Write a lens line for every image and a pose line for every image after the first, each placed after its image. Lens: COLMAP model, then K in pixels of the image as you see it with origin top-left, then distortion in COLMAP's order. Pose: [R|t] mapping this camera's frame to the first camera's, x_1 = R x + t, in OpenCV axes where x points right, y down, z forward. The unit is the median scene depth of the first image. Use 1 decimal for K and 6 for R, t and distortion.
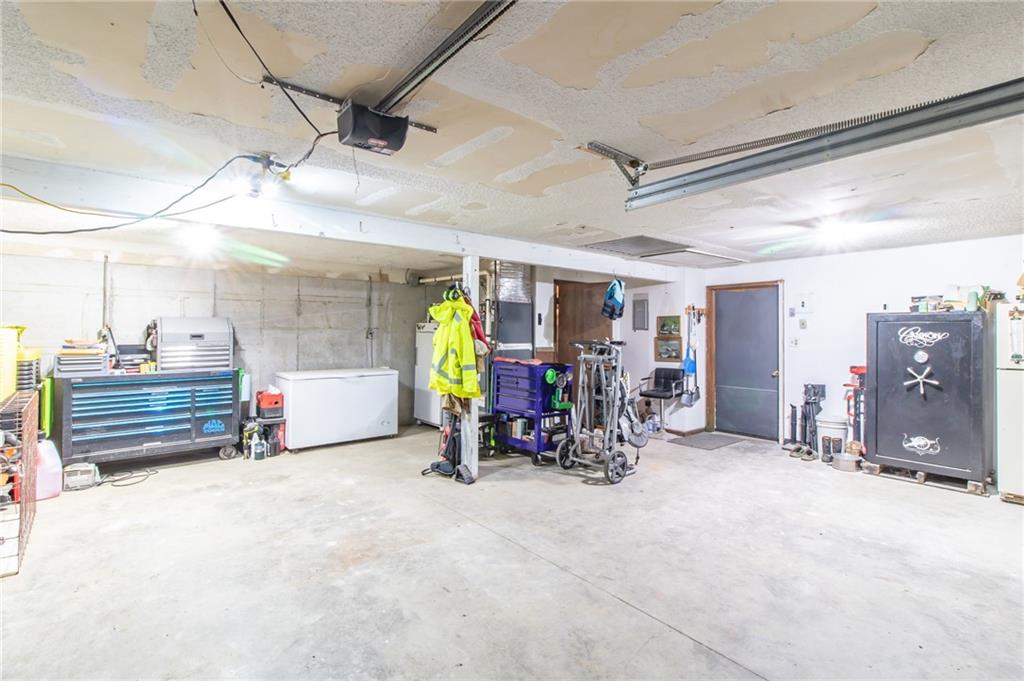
lens RADIAL K [[470.6, 0, 509.1], [0, 470.6, 332.8], [0, 0, 1]] dist [0.003873, -0.001941]
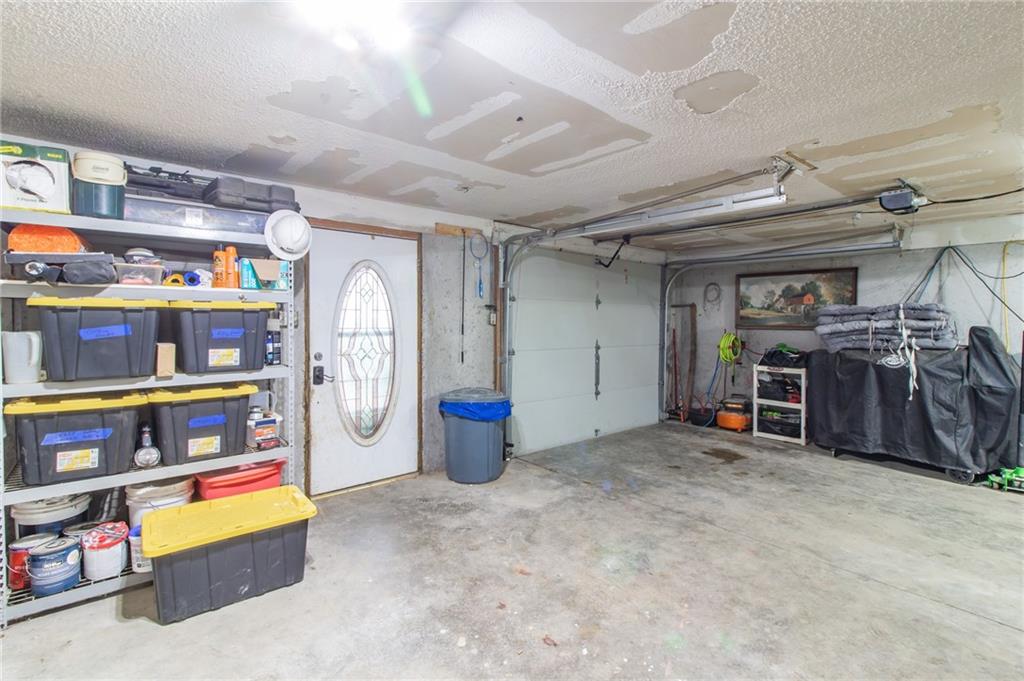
lens RADIAL K [[470.6, 0, 514.5], [0, 470.6, 331.7], [0, 0, 1]] dist [0.003873, -0.001941]
pose [[-0.999586, -0.009513, -0.027159, 0.789887], [-0.010090, 0.999724, 0.021213, 0.017387], [0.026950, 0.021478, -0.999406, 1.813144]]
